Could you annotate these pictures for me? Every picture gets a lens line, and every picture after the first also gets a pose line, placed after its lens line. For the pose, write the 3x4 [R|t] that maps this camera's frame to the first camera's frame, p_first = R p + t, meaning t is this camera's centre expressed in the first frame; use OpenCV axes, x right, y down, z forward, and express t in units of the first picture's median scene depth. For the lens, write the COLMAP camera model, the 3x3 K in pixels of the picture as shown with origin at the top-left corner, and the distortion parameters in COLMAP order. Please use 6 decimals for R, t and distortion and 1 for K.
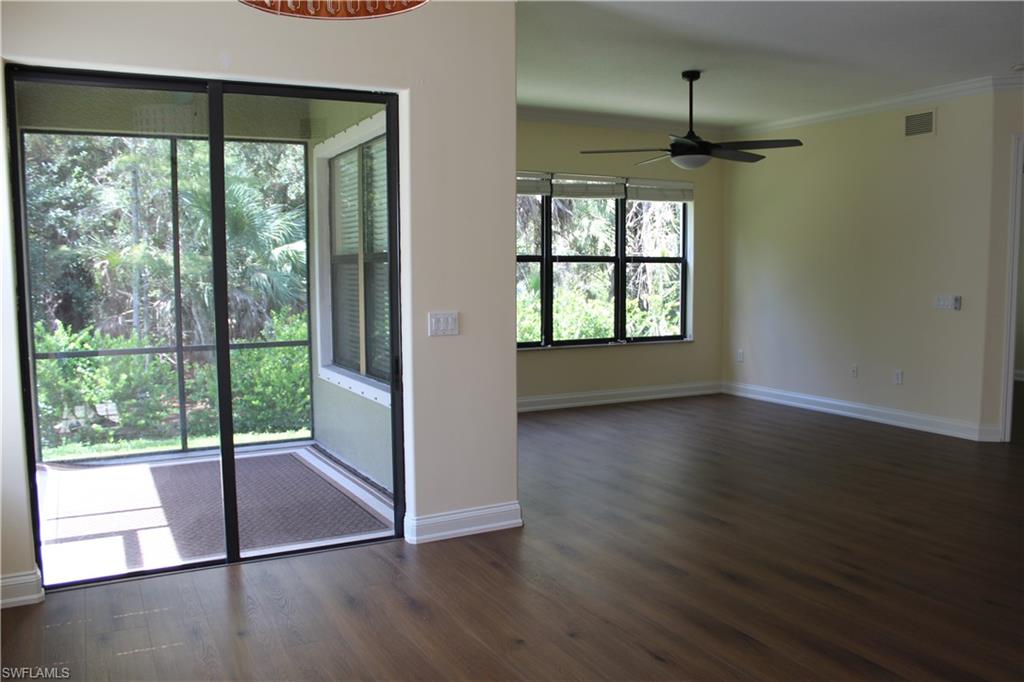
lens RADIAL K [[851.5, 0, 521.1], [0, 851.5, 344.8], [0, 0, 1]] dist [-0.177105, 0.177615]
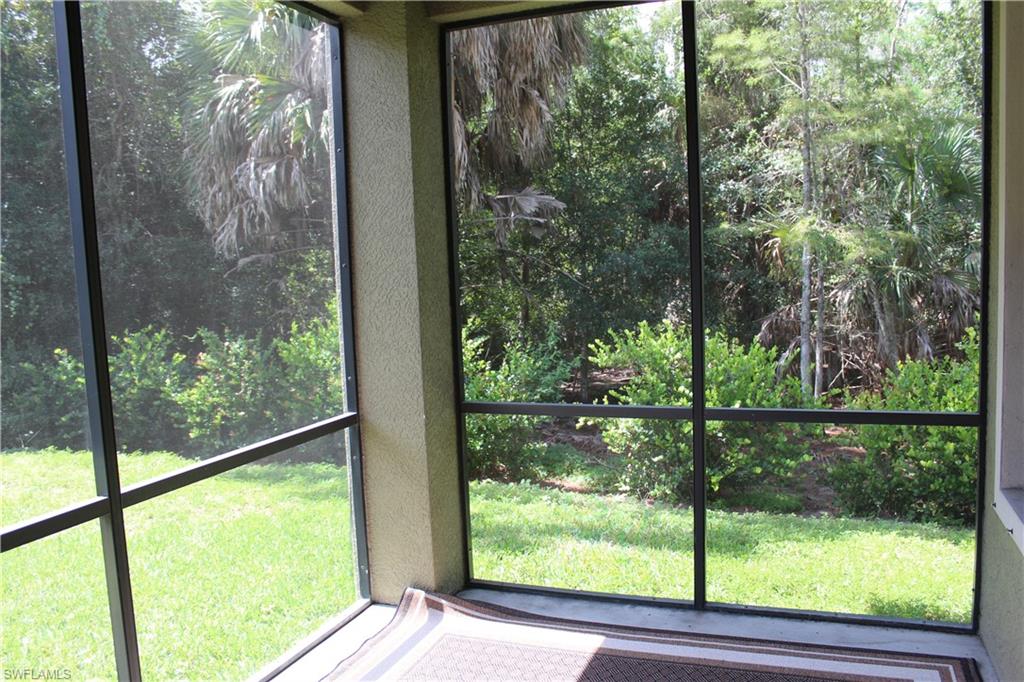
lens RADIAL K [[851.5, 0, 521.1], [0, 851.5, 344.8], [0, 0, 1]] dist [-0.177105, 0.177615]
pose [[0.660624, 0.059144, -0.748384, -0.033908], [-0.042236, 0.998241, 0.041606, -0.016400], [0.749528, 0.004123, 0.661960, 0.191582]]
